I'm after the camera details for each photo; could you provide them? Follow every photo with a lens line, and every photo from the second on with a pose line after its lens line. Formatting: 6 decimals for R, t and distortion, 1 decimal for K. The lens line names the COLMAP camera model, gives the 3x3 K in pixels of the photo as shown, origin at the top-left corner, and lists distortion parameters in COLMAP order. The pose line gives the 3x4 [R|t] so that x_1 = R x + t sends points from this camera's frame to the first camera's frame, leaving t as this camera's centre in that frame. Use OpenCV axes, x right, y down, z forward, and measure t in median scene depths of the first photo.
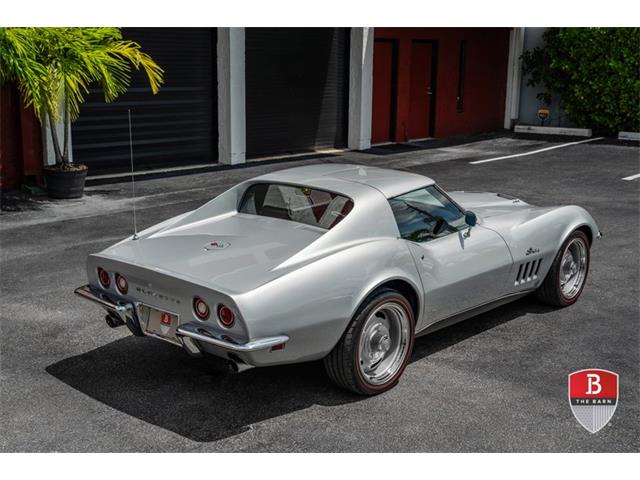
lens RADIAL K [[839.3, 0, 318.3], [0, 839.3, 240.8], [0, 0, 1]] dist [0.086927, 0.000000]
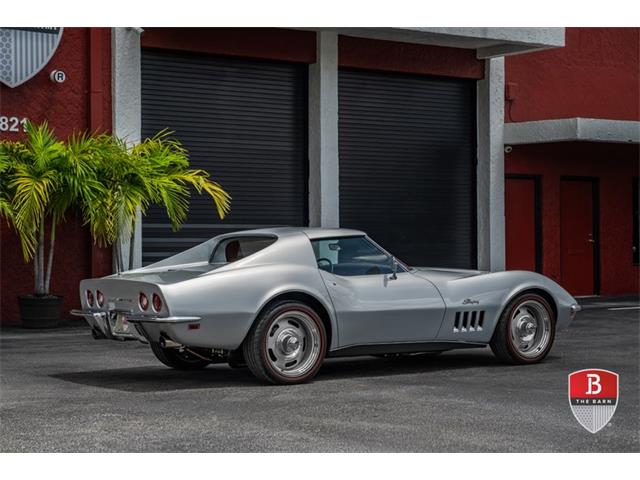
lens RADIAL K [[1258.9, 0, 307.3], [0, 1258.9, 228.1], [0, 0, 1]] dist [0.092485, 0.000000]
pose [[0.975305, -0.025198, -0.219419, 0.410958], [-0.026534, 0.972906, -0.229672, 0.306357], [0.219262, 0.229822, 0.948212, -0.659610]]
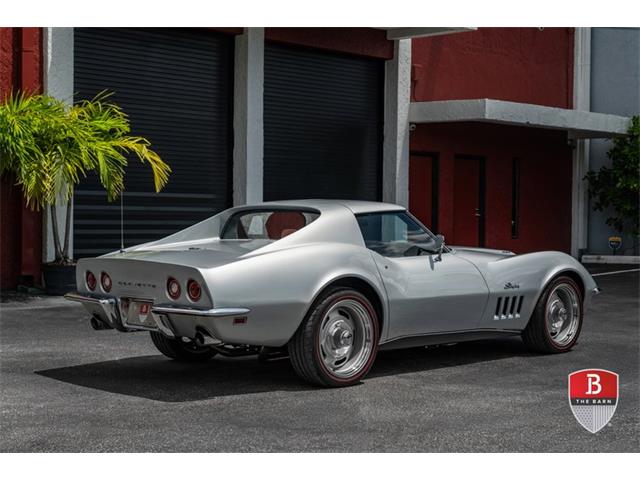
lens RADIAL K [[1061.8, 0, 317.2], [0, 1061.8, 243.2], [0, 0, 1]] dist [0.060415, 0.000000]
pose [[0.998186, -0.003272, -0.060116, 0.097477], [-0.008287, 0.981550, -0.191025, 0.206560], [0.059632, 0.191177, 0.979743, -0.274677]]
